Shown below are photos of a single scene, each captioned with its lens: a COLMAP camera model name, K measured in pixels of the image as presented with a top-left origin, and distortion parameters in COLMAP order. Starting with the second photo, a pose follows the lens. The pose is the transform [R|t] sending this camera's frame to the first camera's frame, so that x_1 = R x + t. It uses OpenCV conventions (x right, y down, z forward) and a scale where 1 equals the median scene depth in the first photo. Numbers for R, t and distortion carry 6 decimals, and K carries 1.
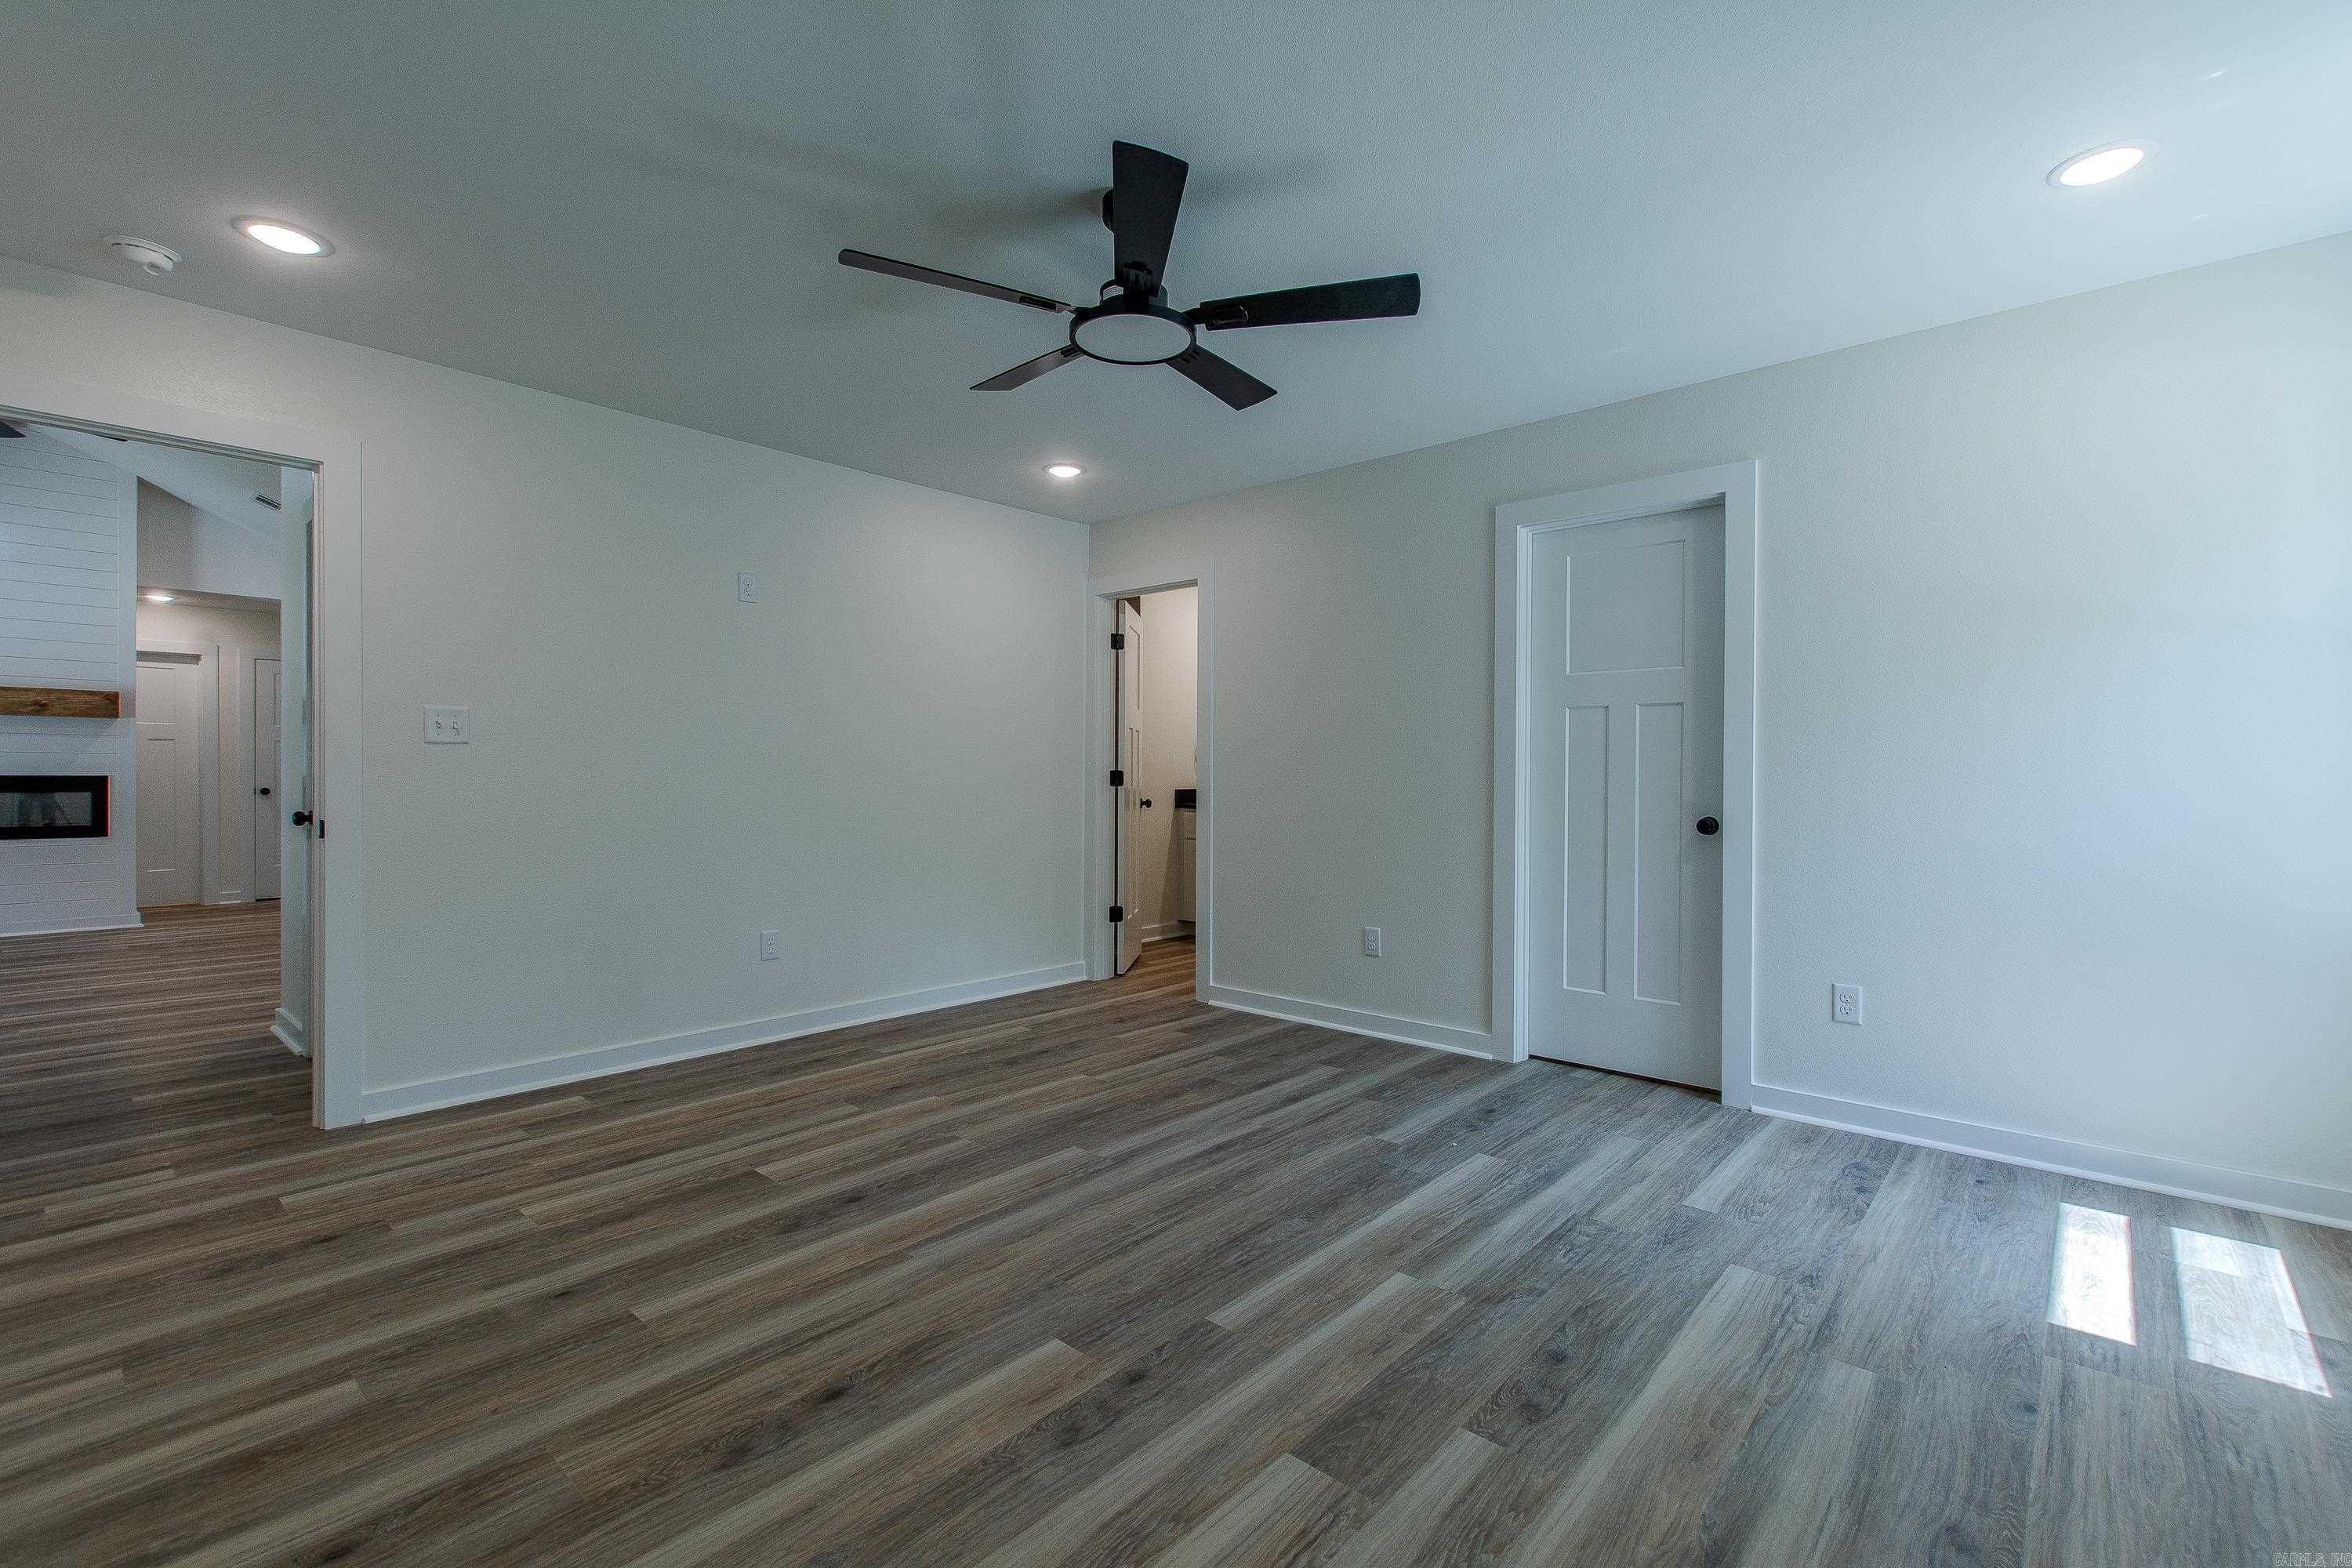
lens RADIAL K [[1014.9, 0, 1187.0], [0, 1014.9, 778.6], [0, 0, 1]] dist [0.007270, -0.003821]
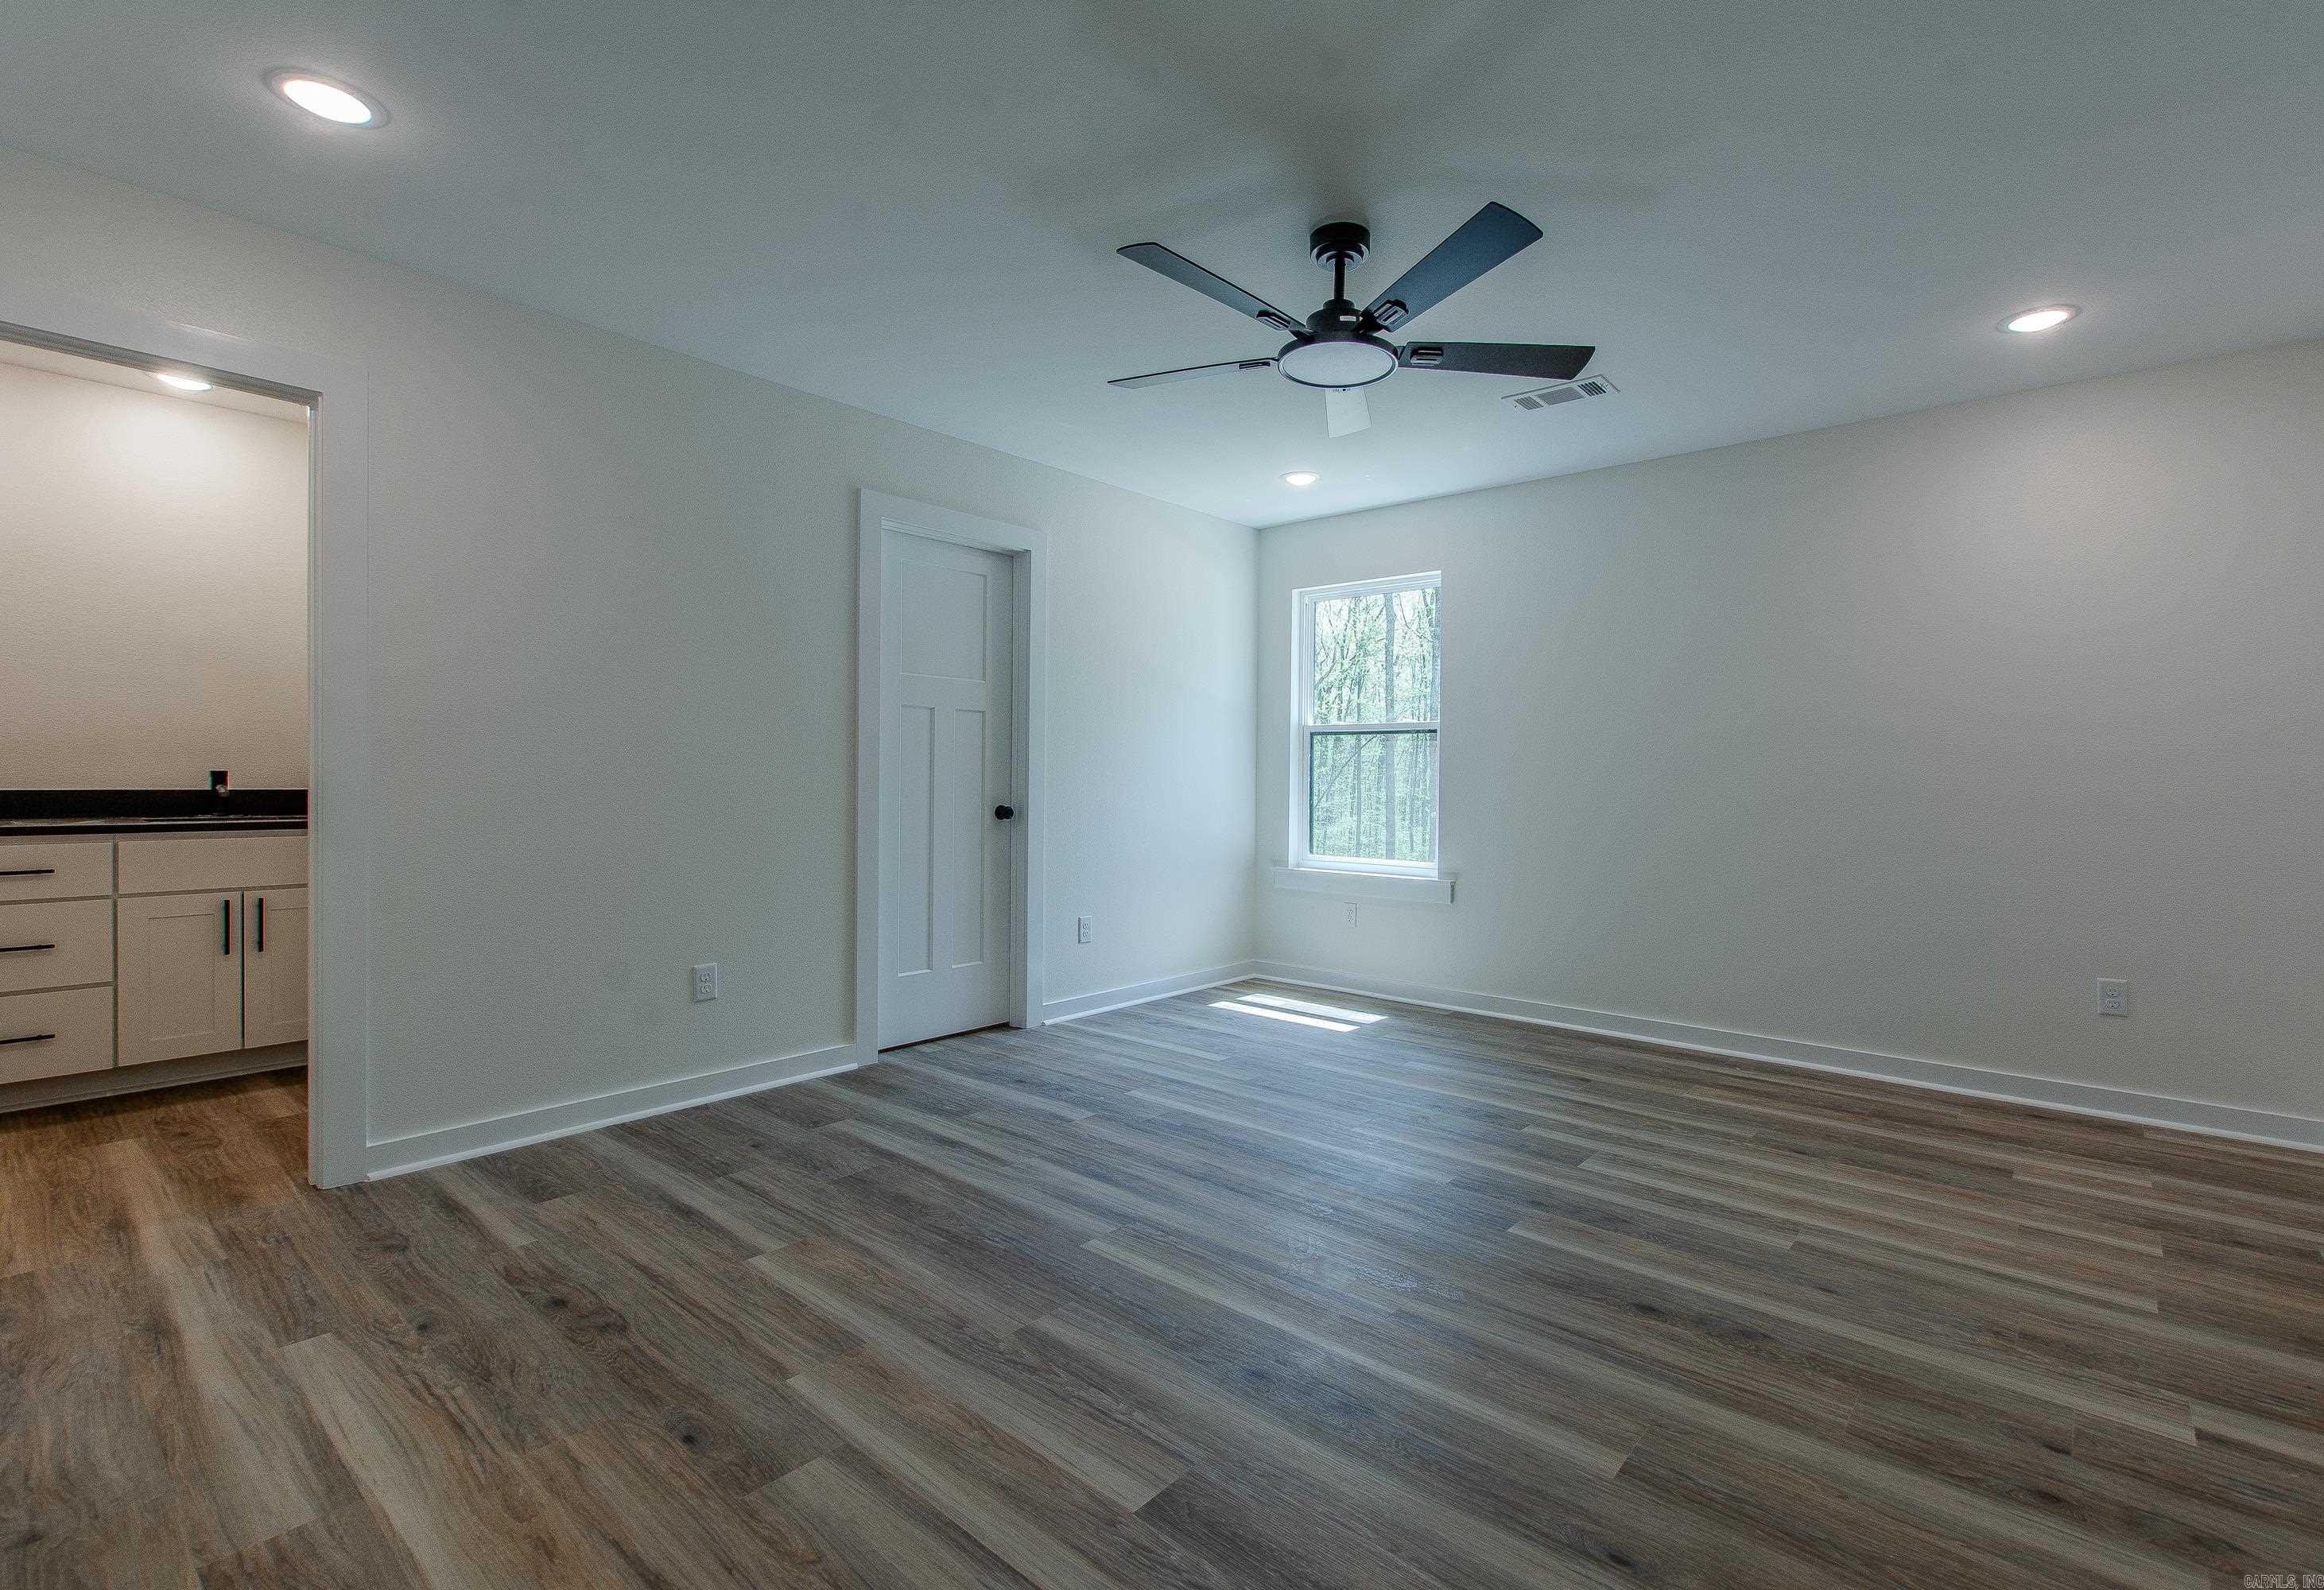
lens RADIAL K [[1089.5, 0, 1162.0], [0, 1089.5, 795.0], [0, 0, 1]] dist [0.001213, 0.000354]
pose [[-0.023983, -0.020471, 0.999503, -0.841512], [-0.007833, 0.999763, 0.020288, -0.005391], [-0.999682, -0.007343, -0.024137, 0.849010]]
